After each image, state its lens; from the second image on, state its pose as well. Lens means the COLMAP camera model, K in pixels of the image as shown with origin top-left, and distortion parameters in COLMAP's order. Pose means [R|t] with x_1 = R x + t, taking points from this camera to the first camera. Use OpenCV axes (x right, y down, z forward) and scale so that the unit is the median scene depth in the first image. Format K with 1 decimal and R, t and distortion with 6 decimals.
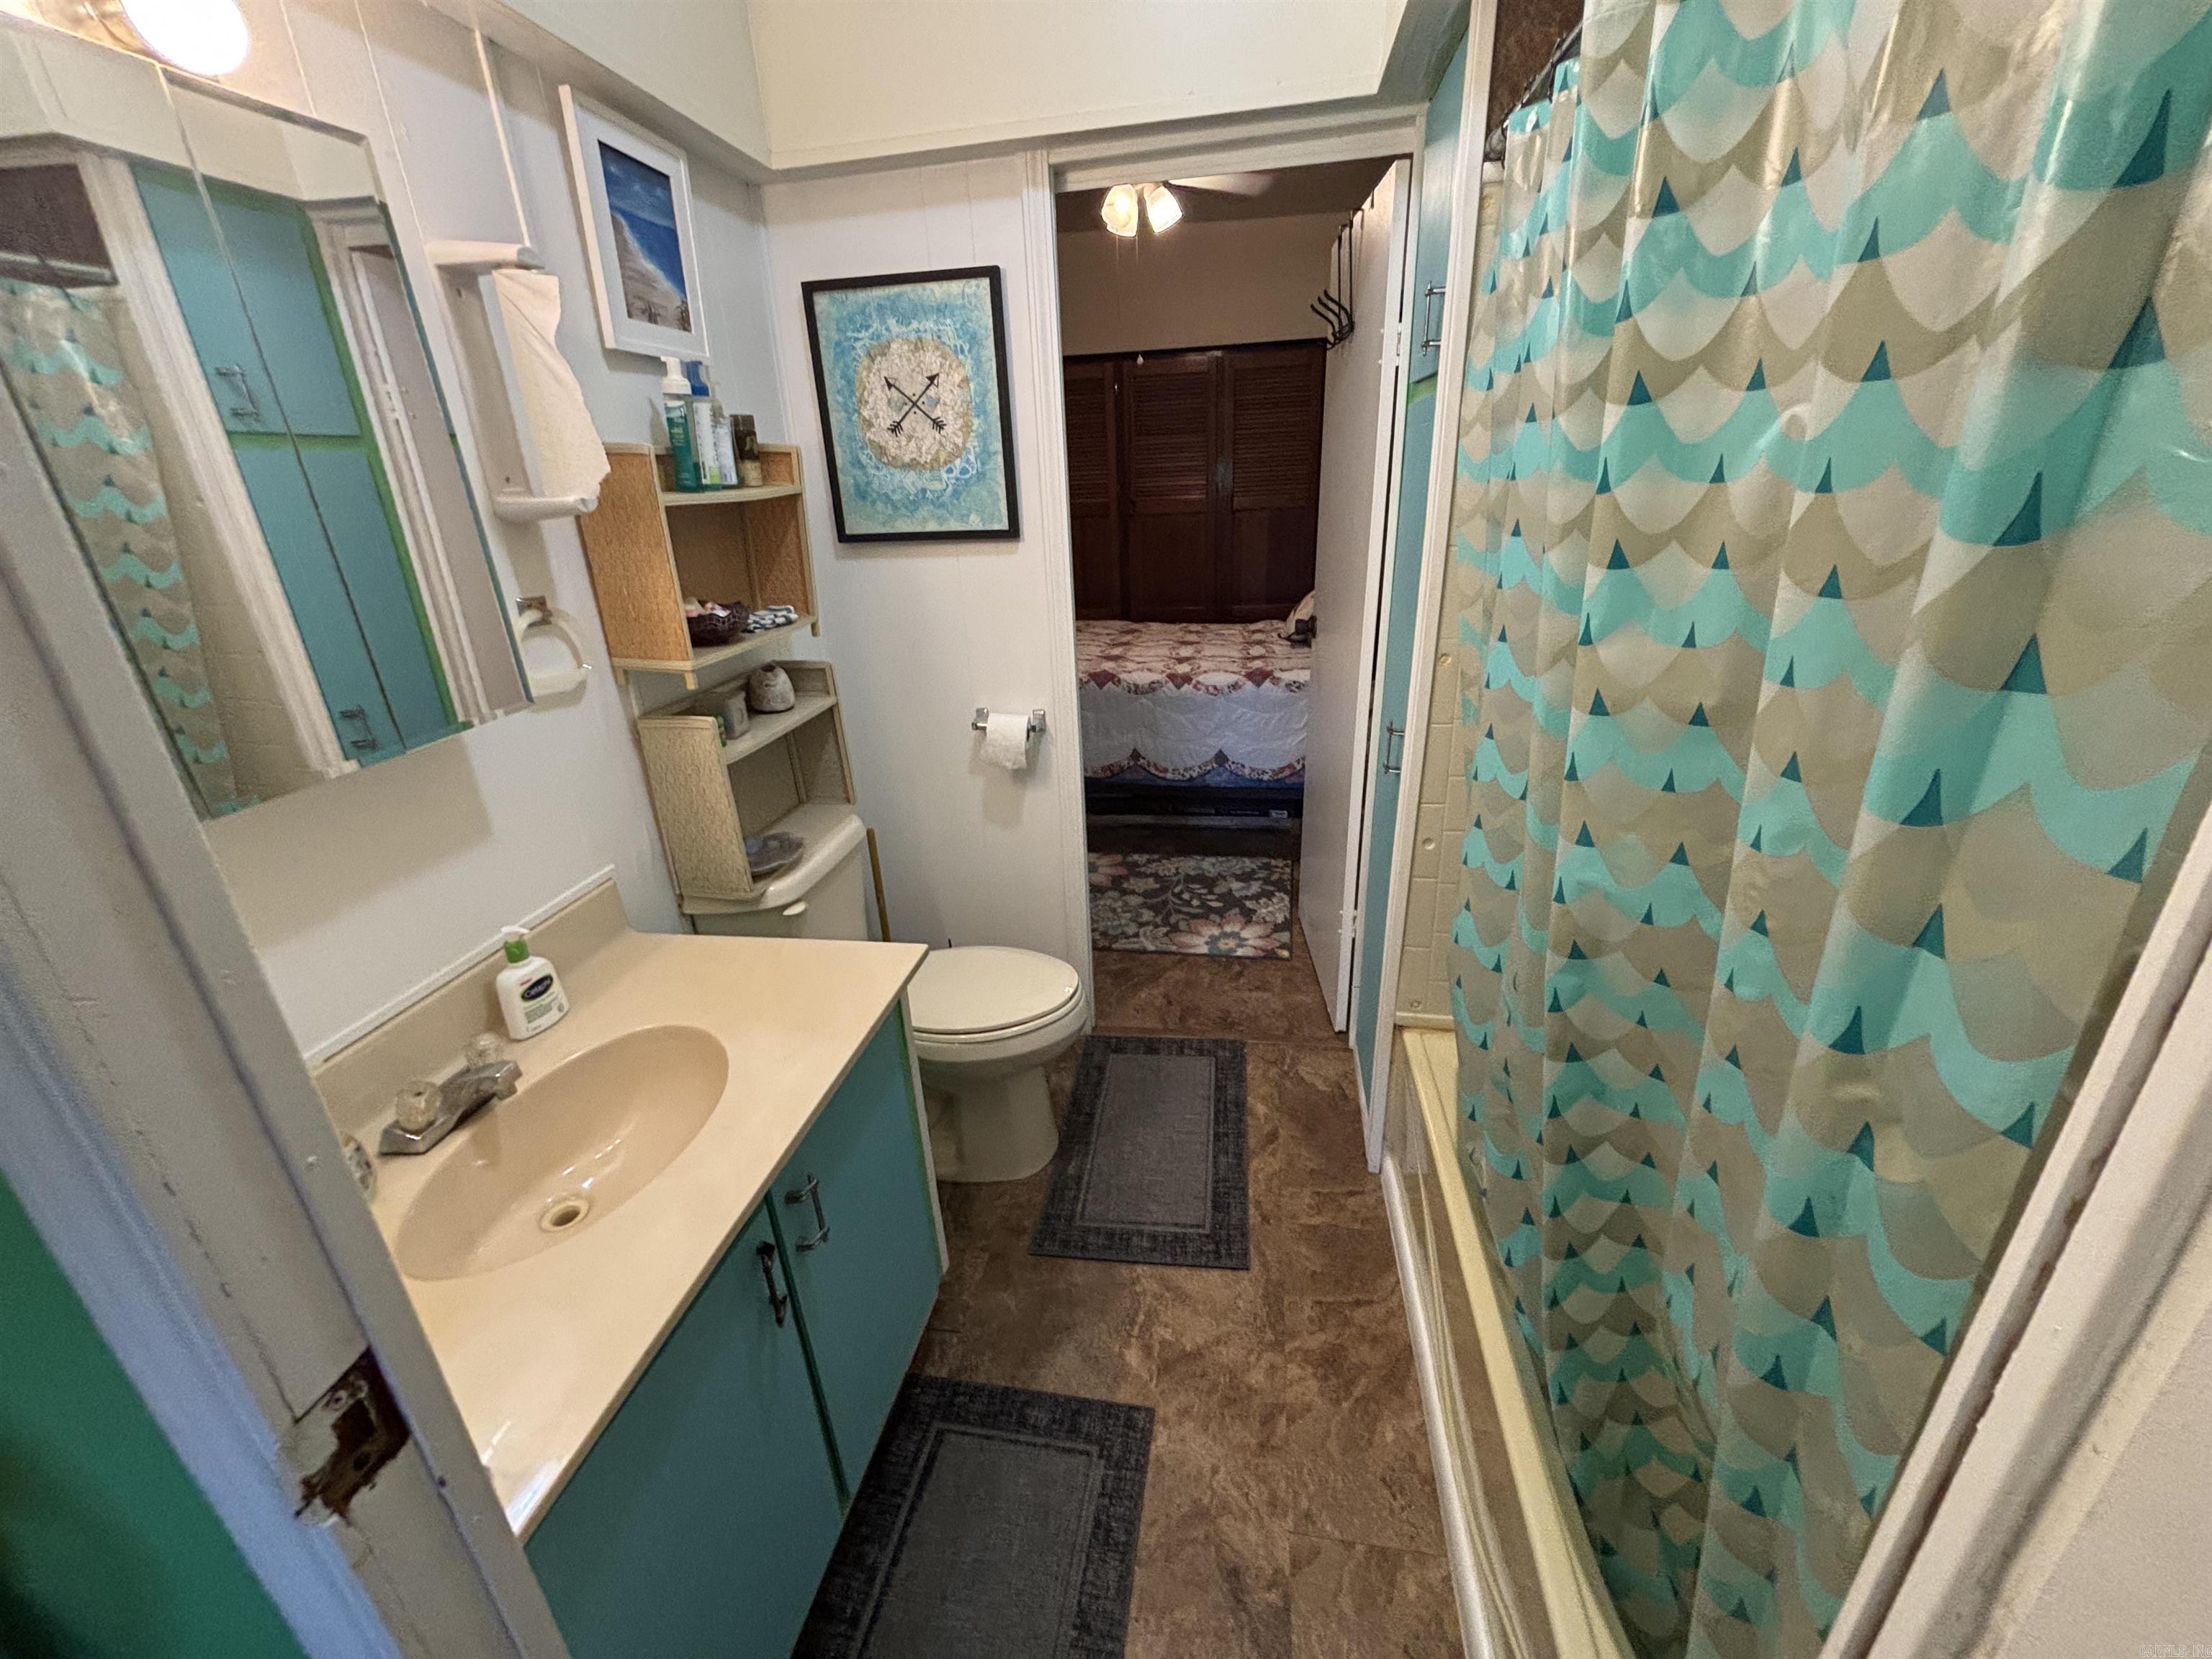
lens RADIAL K [[892.6, 0, 1103.4], [0, 892.6, 817.0], [0, 0, 1]] dist [0.000391, -0.000254]
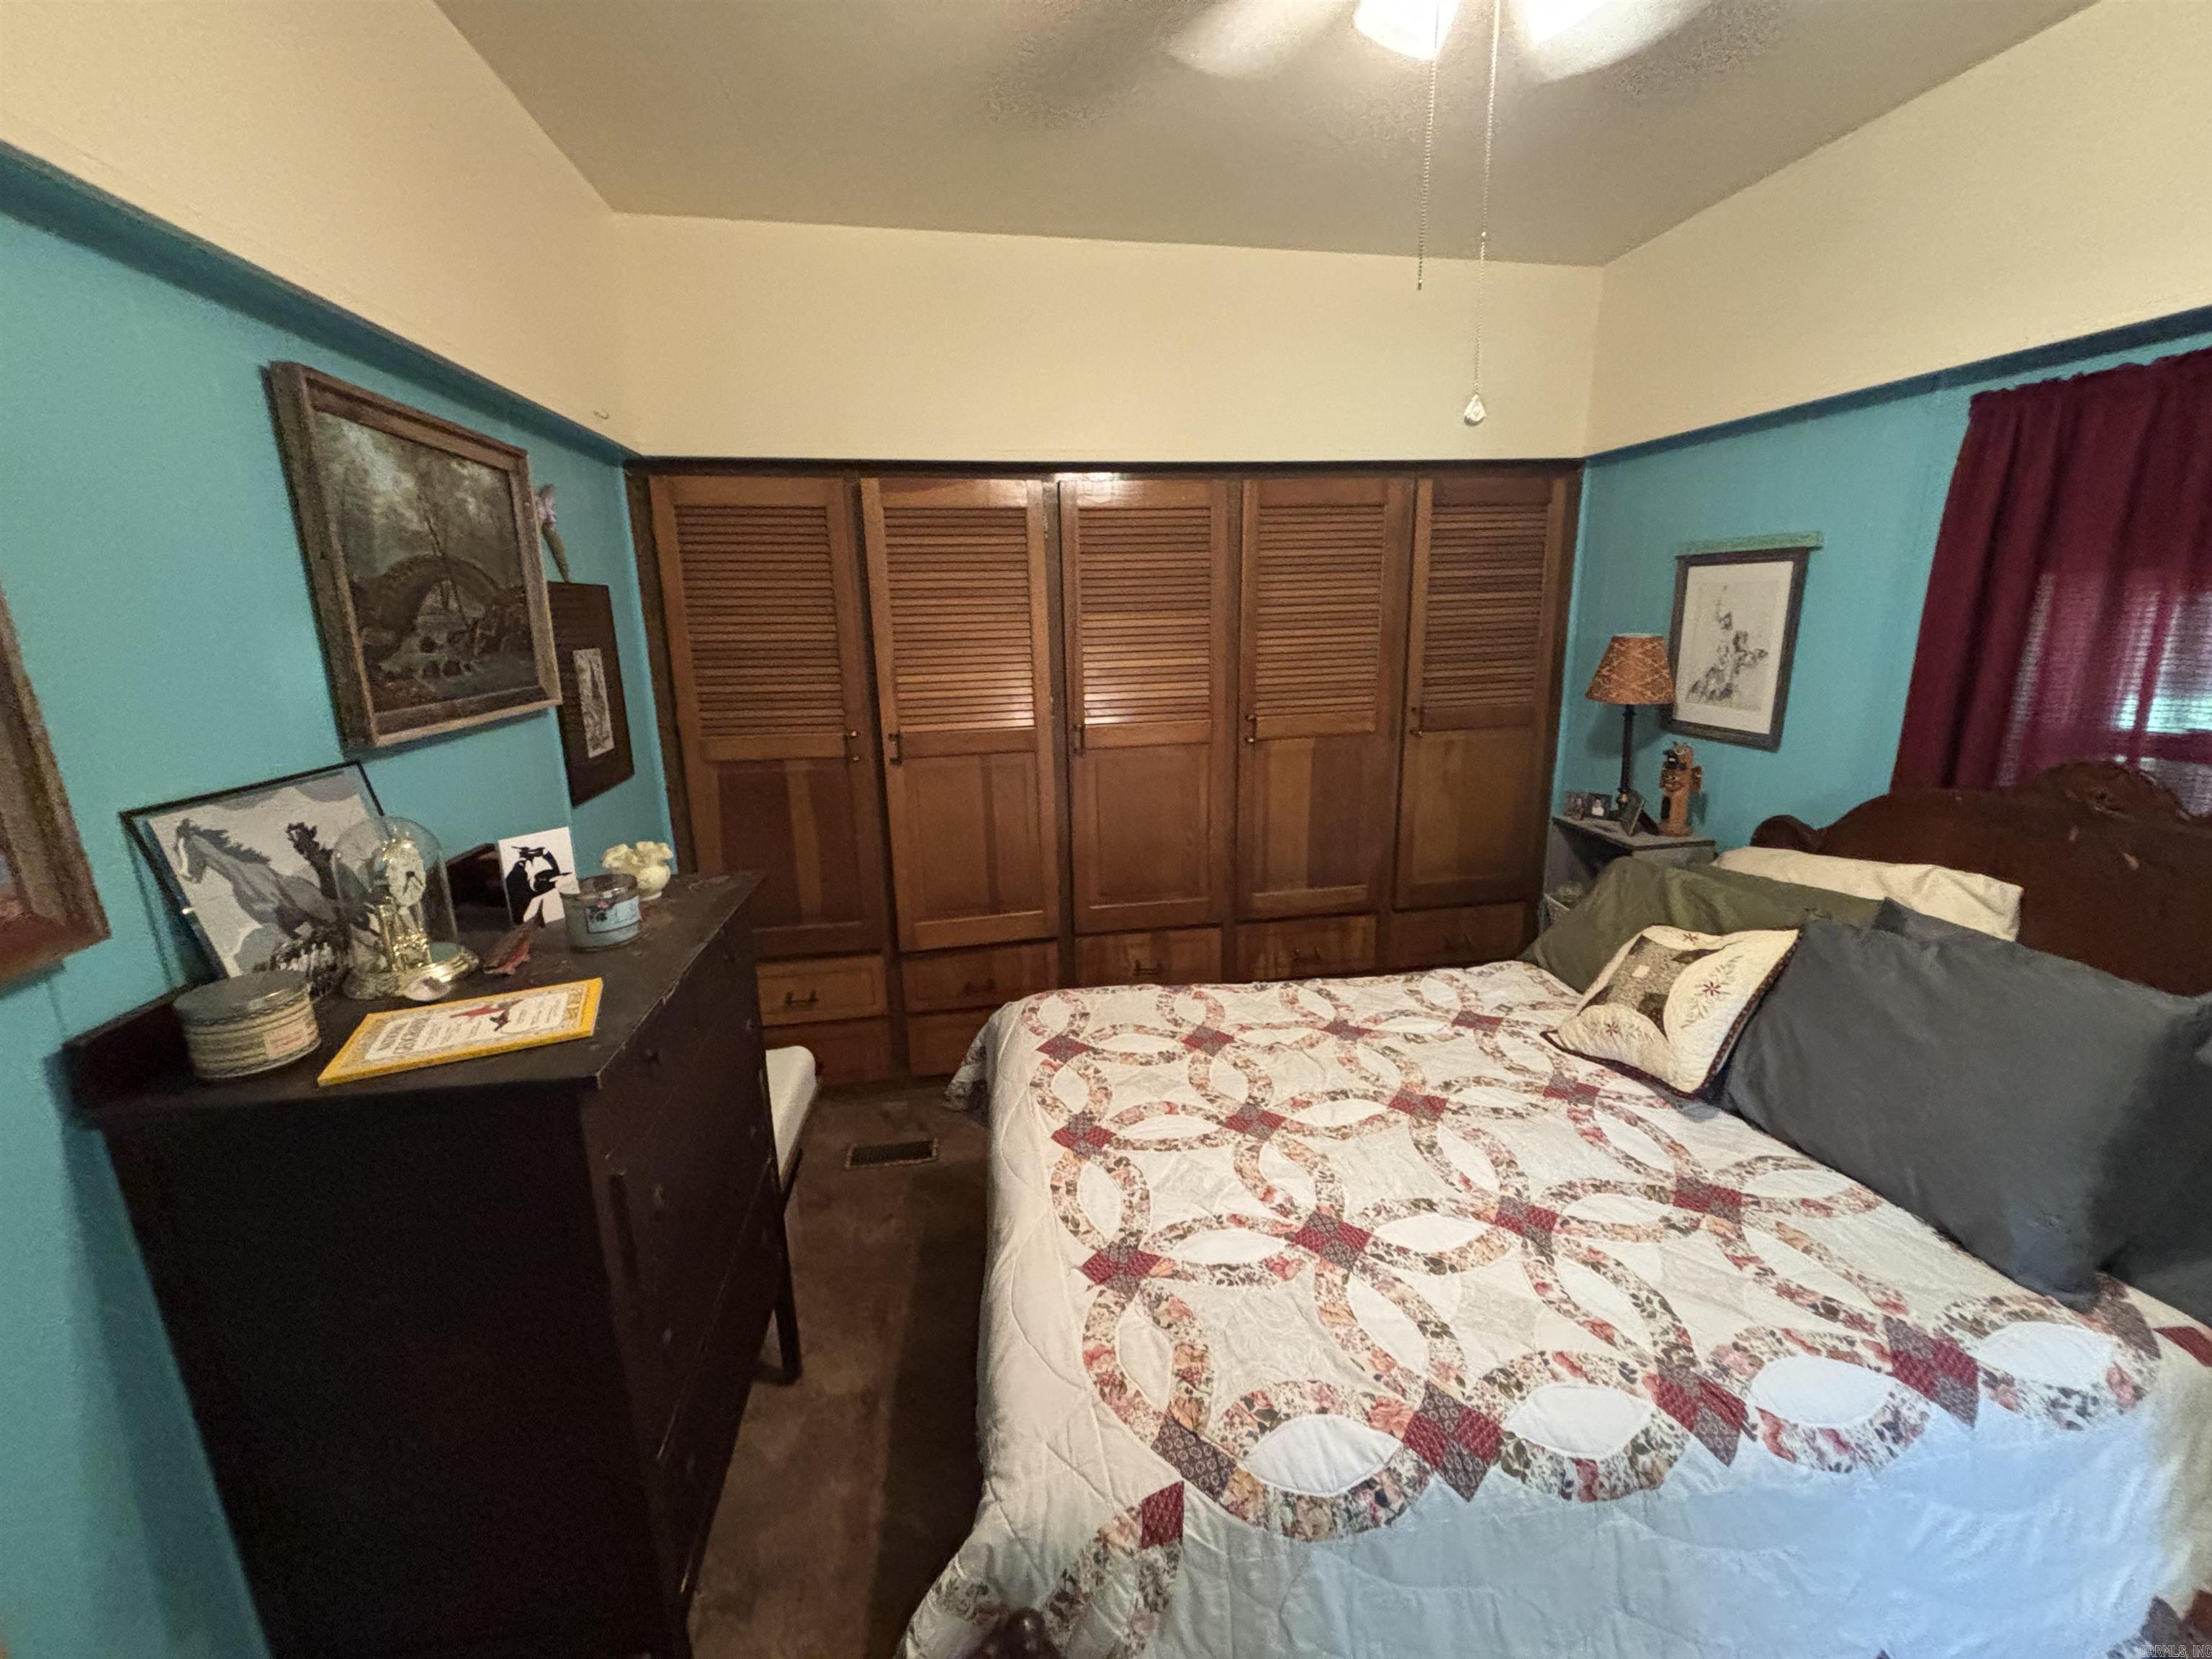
lens RADIAL K [[889.6, 0, 1098.9], [0, 889.6, 806.5], [0, 0, 1]] dist [-0.007453, -0.000141]
pose [[0.953655, -0.046911, 0.297223, -0.200529], [0.097706, 0.982525, -0.158421, -0.350475], [-0.284598, 0.180120, 0.941574, 0.797215]]
